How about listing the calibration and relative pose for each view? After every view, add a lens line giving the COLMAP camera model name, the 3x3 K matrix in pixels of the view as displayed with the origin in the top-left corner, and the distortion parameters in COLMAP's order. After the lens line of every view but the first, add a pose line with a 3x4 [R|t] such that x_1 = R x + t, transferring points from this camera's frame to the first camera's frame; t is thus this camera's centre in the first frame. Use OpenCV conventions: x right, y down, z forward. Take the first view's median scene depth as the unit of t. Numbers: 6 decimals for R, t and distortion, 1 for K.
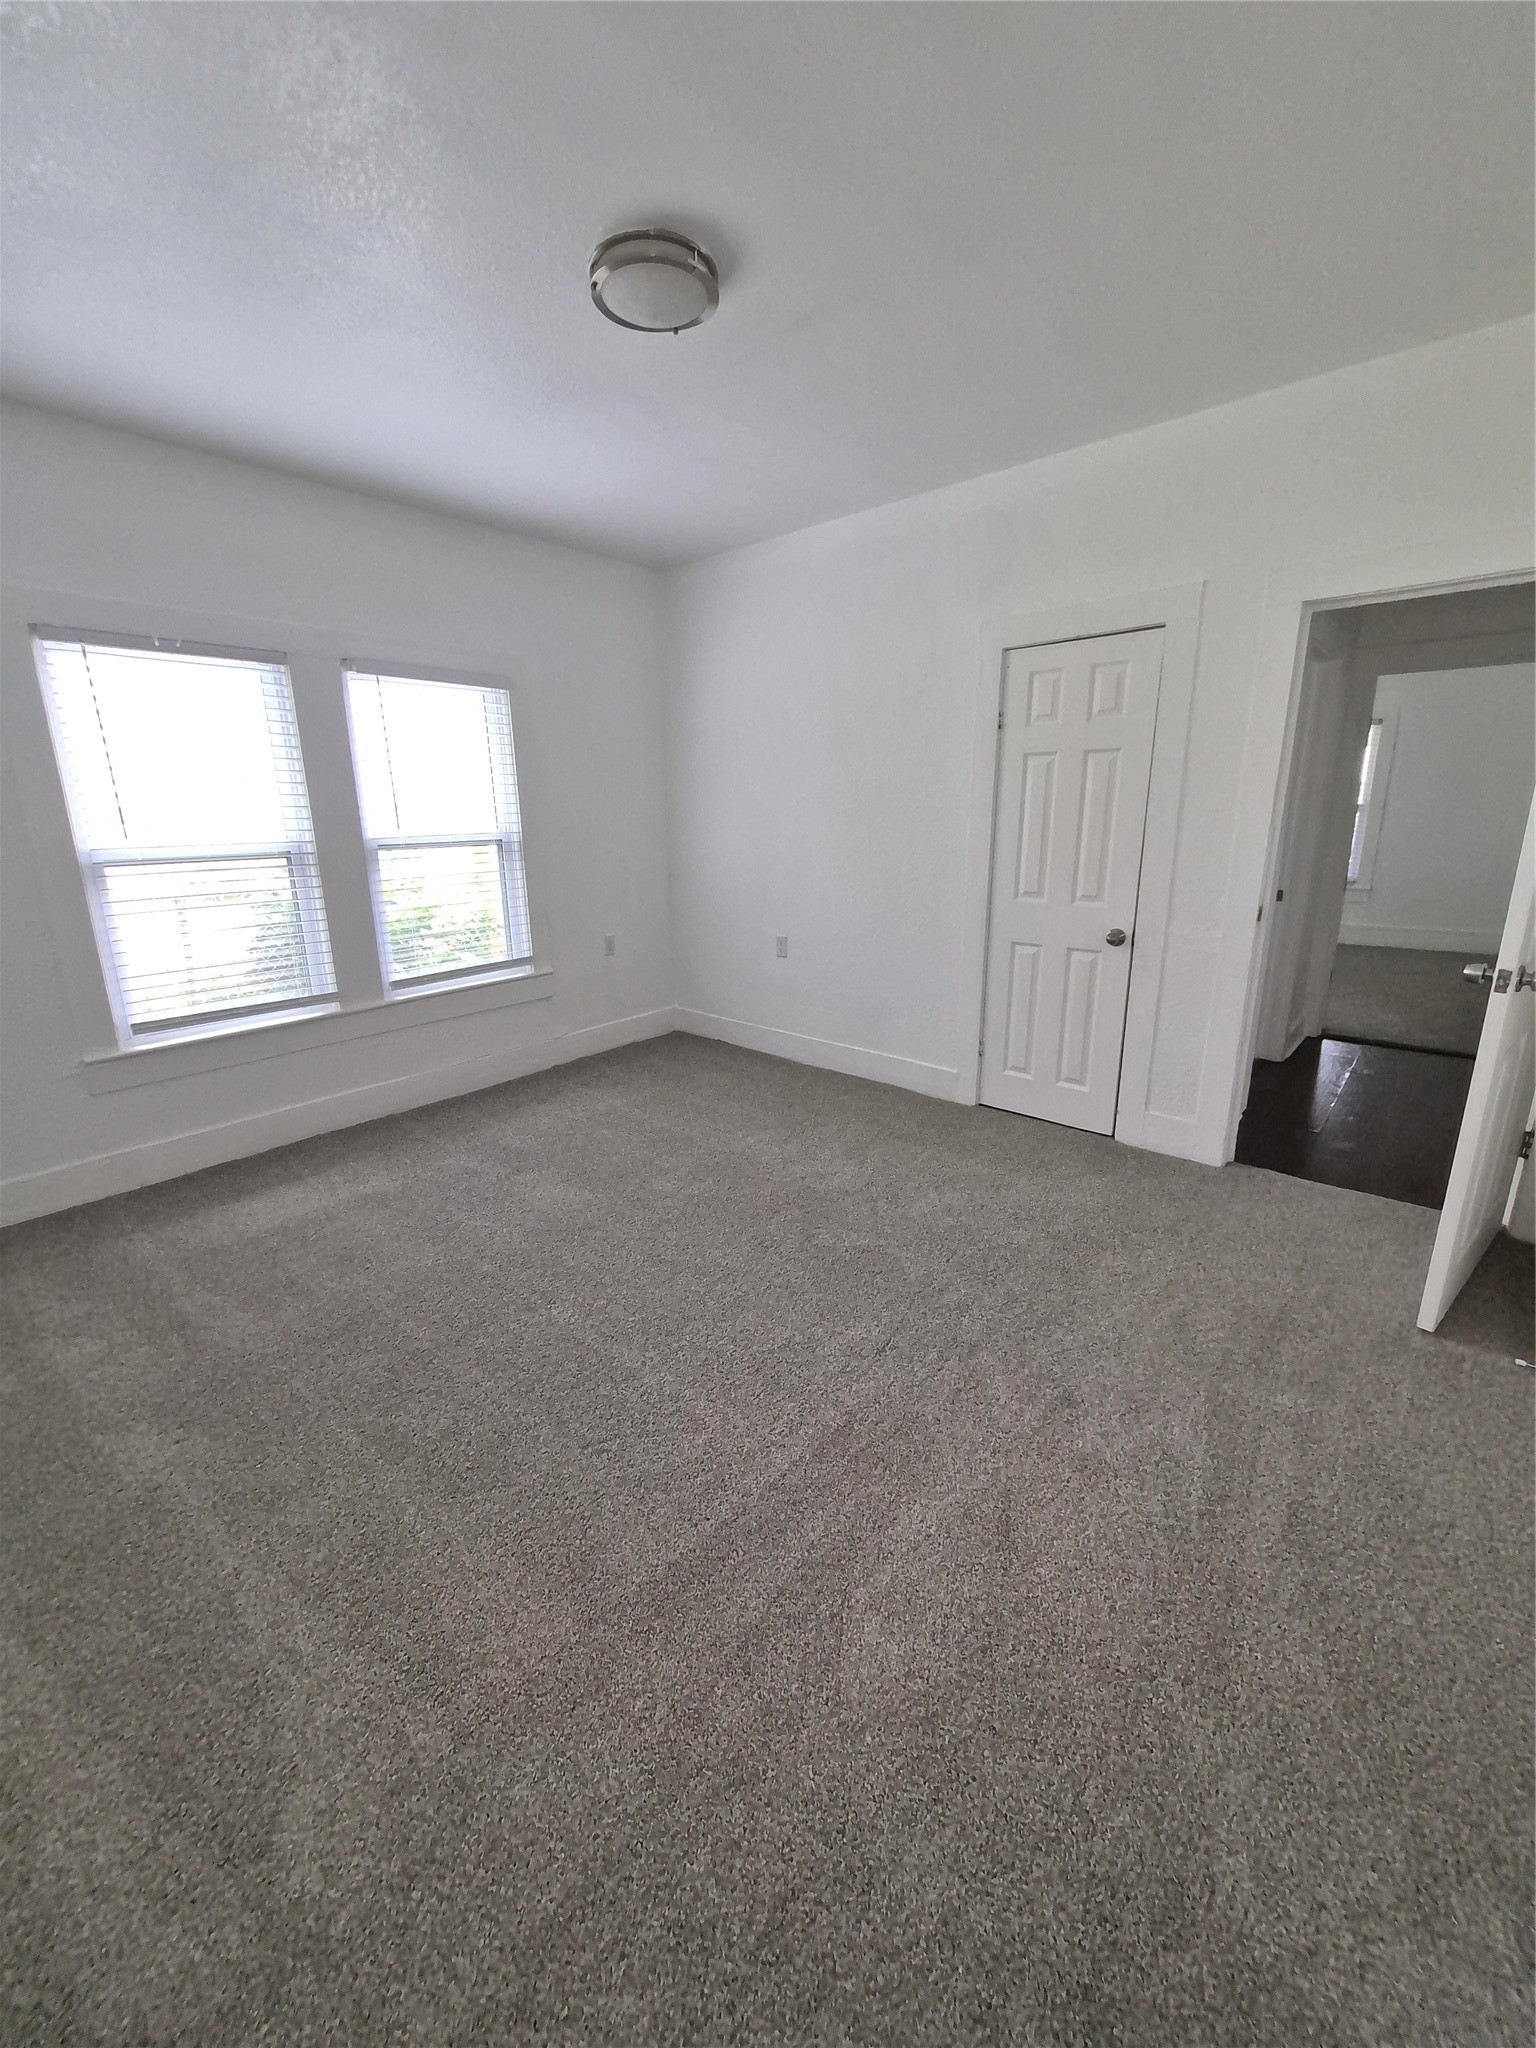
lens RADIAL K [[803.0, 0, 790.2], [0, 803.0, 1018.5], [0, 0, 1]] dist [-0.001085, -0.000595]
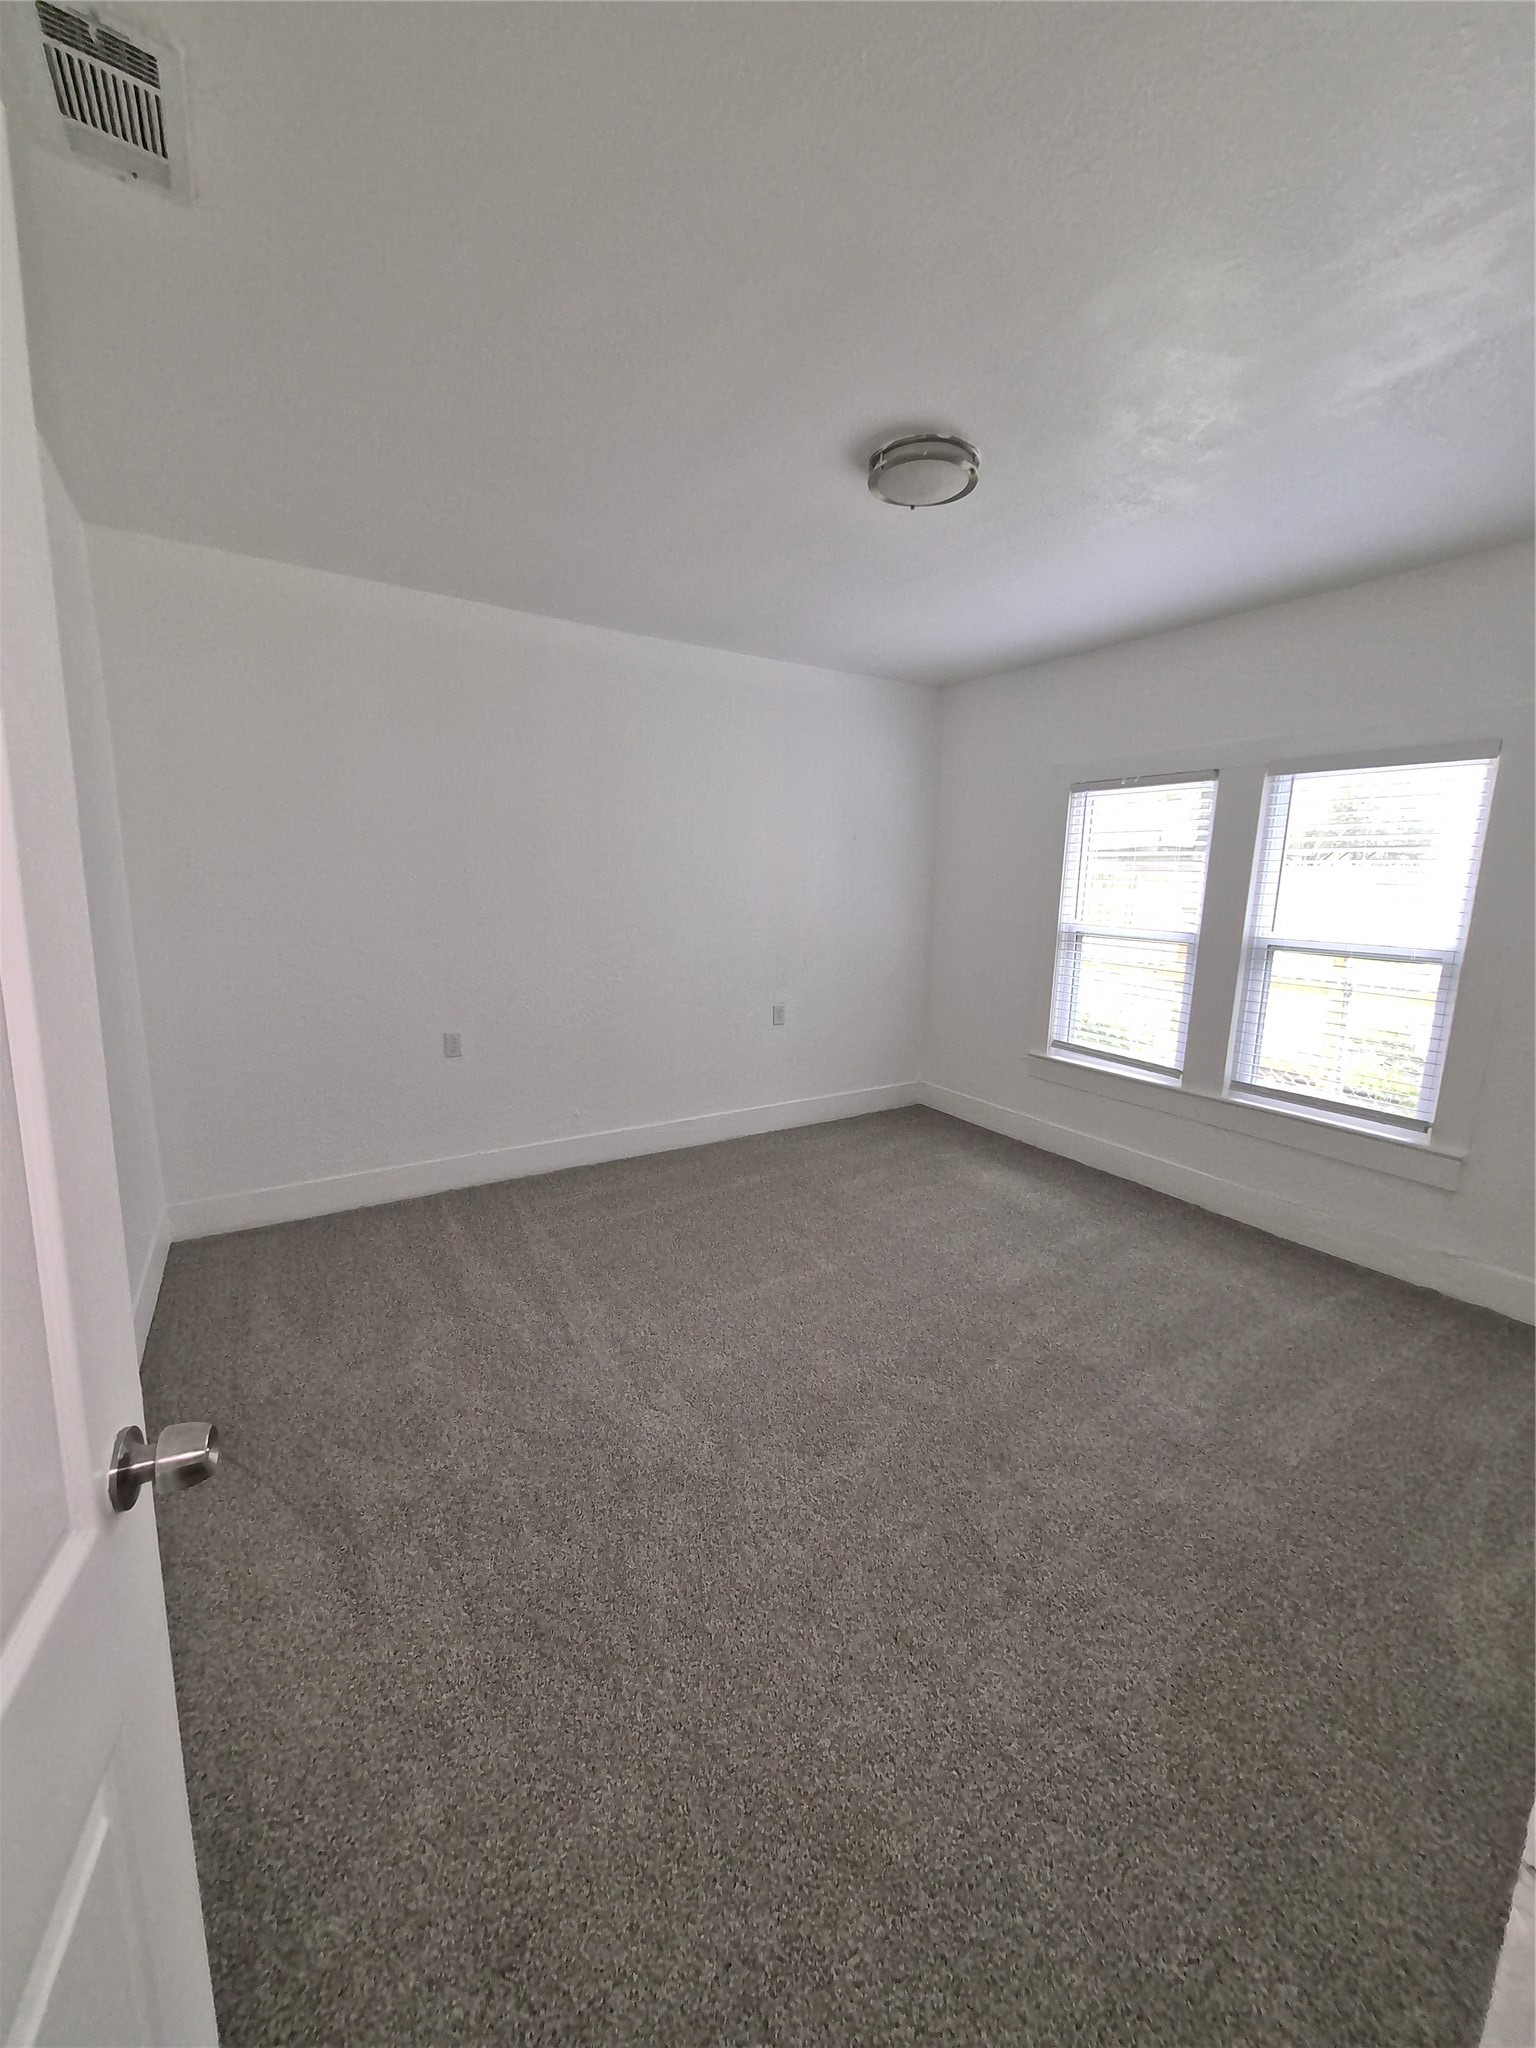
lens RADIAL K [[803.0, 0, 782.4], [0, 803.0, 1019.4], [0, 0, 1]] dist [-0.001085, -0.000595]
pose [[-0.290545, 0.158203, -0.943692, 0.639924], [-0.285551, 0.926962, 0.243315, -0.219215], [0.913260, 0.340166, -0.224149, 0.777054]]
